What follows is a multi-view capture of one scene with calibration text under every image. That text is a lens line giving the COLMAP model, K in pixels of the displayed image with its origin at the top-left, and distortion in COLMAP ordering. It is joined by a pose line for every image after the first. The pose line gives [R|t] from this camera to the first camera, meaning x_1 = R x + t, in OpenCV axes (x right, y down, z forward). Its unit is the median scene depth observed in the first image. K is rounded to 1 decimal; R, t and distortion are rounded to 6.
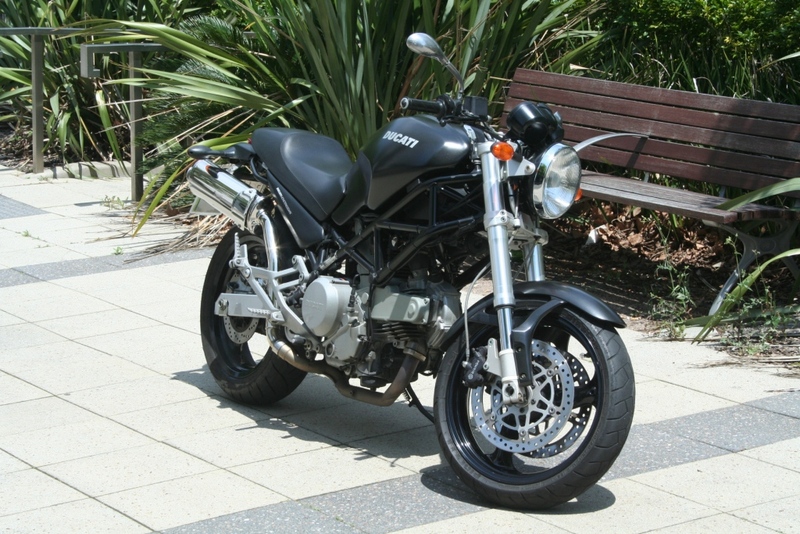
lens RADIAL K [[2042.8, 0, 400.0], [0, 2042.8, 267.0], [0, 0, 1]] dist [0.094988, 0.341667]
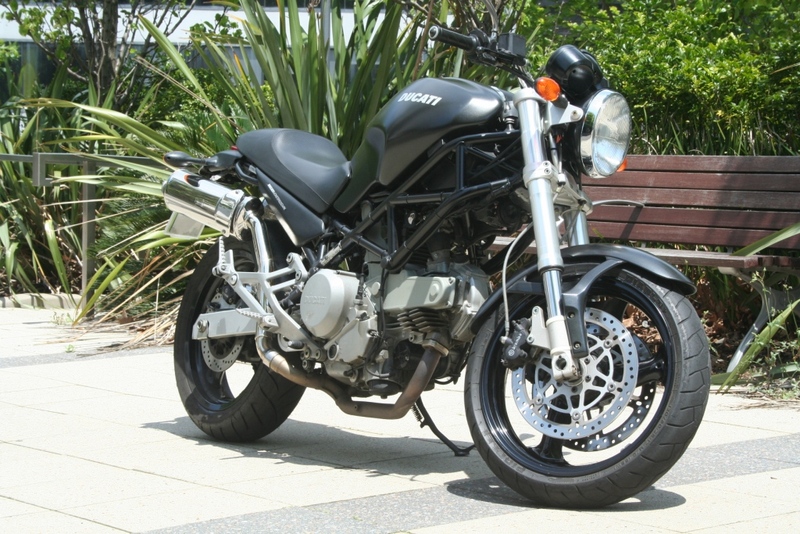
lens RADIAL K [[1871.9, 0, 400.0], [0, 1871.9, 267.0], [0, 0, 1]] dist [0.040215, 0.321990]
pose [[0.998769, 0.005412, 0.049309, -0.046625], [0.001486, 0.990320, -0.138798, 0.117995], [-0.049583, 0.138700, 0.989092, 0.218879]]
